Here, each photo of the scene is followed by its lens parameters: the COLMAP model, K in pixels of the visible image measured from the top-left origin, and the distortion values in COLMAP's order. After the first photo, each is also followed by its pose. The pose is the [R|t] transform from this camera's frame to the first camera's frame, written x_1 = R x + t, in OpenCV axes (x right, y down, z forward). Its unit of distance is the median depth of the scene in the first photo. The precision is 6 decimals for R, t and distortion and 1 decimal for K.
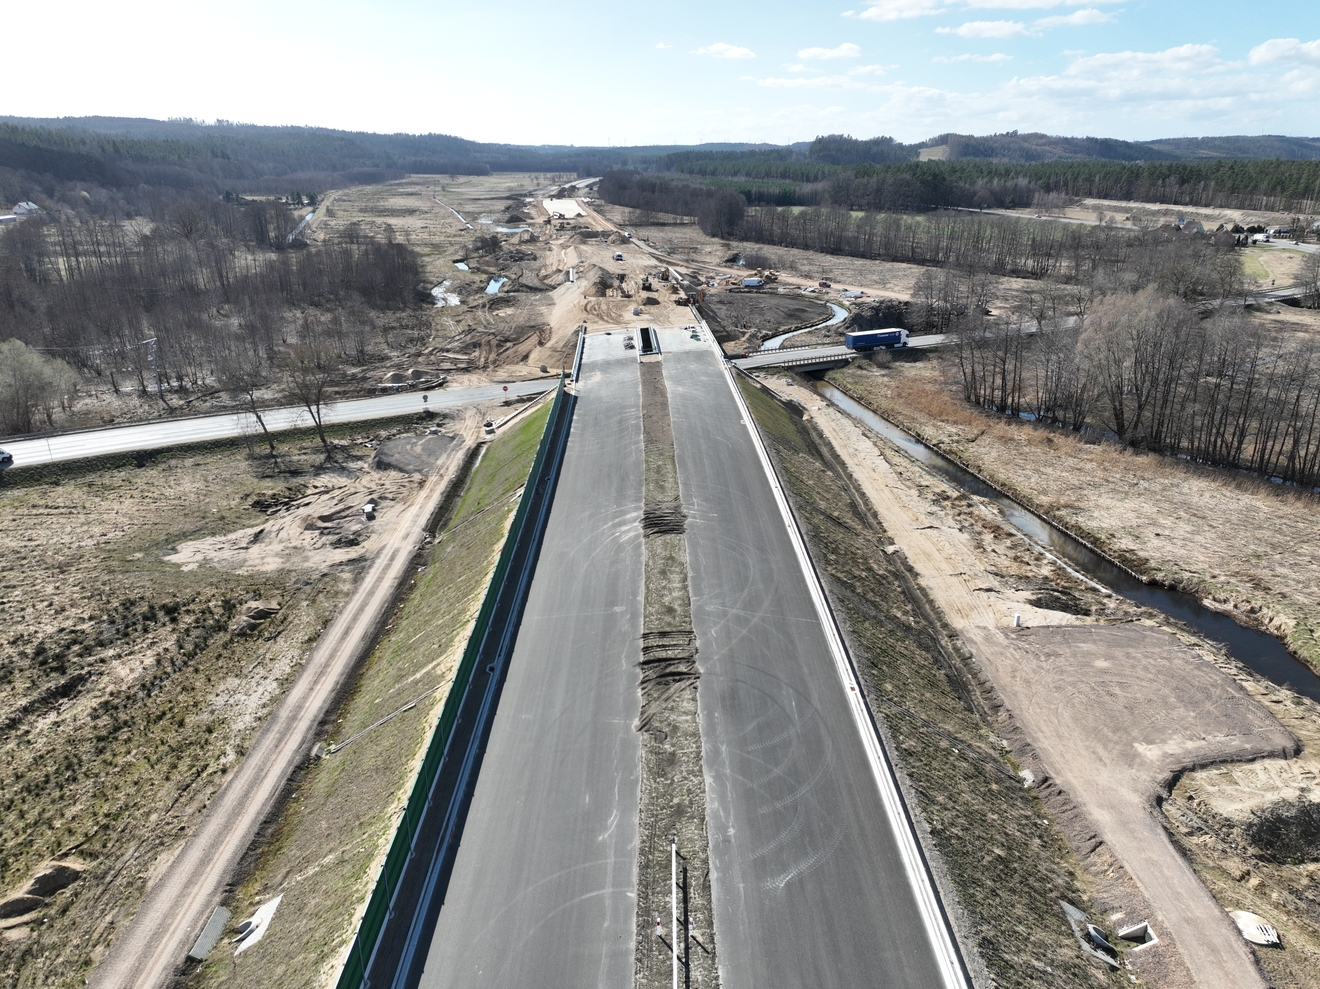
lens RADIAL K [[939.7, 0, 660.0], [0, 939.7, 494.5], [0, 0, 1]] dist [0.001118, 0.021010]
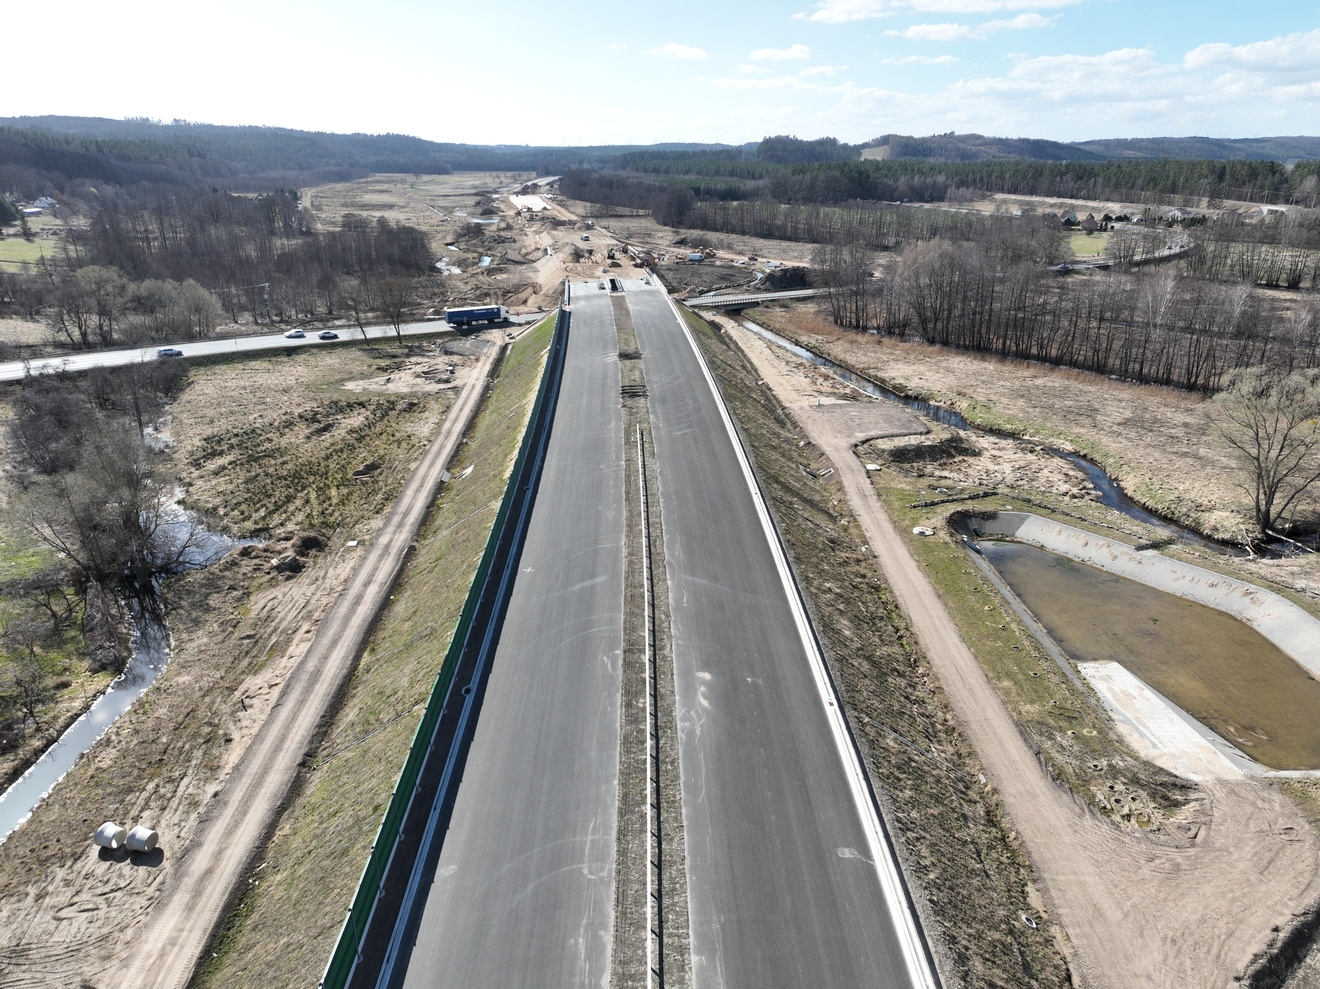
lens RADIAL K [[939.7, 0, 660.0], [0, 939.7, 494.5], [0, 0, 1]] dist [0.001118, 0.021010]
pose [[0.998979, -0.015097, 0.042587, -0.004178], [0.015087, 0.999886, 0.000551, 0.065484], [-0.042590, 0.000092, 0.999093, -0.180596]]
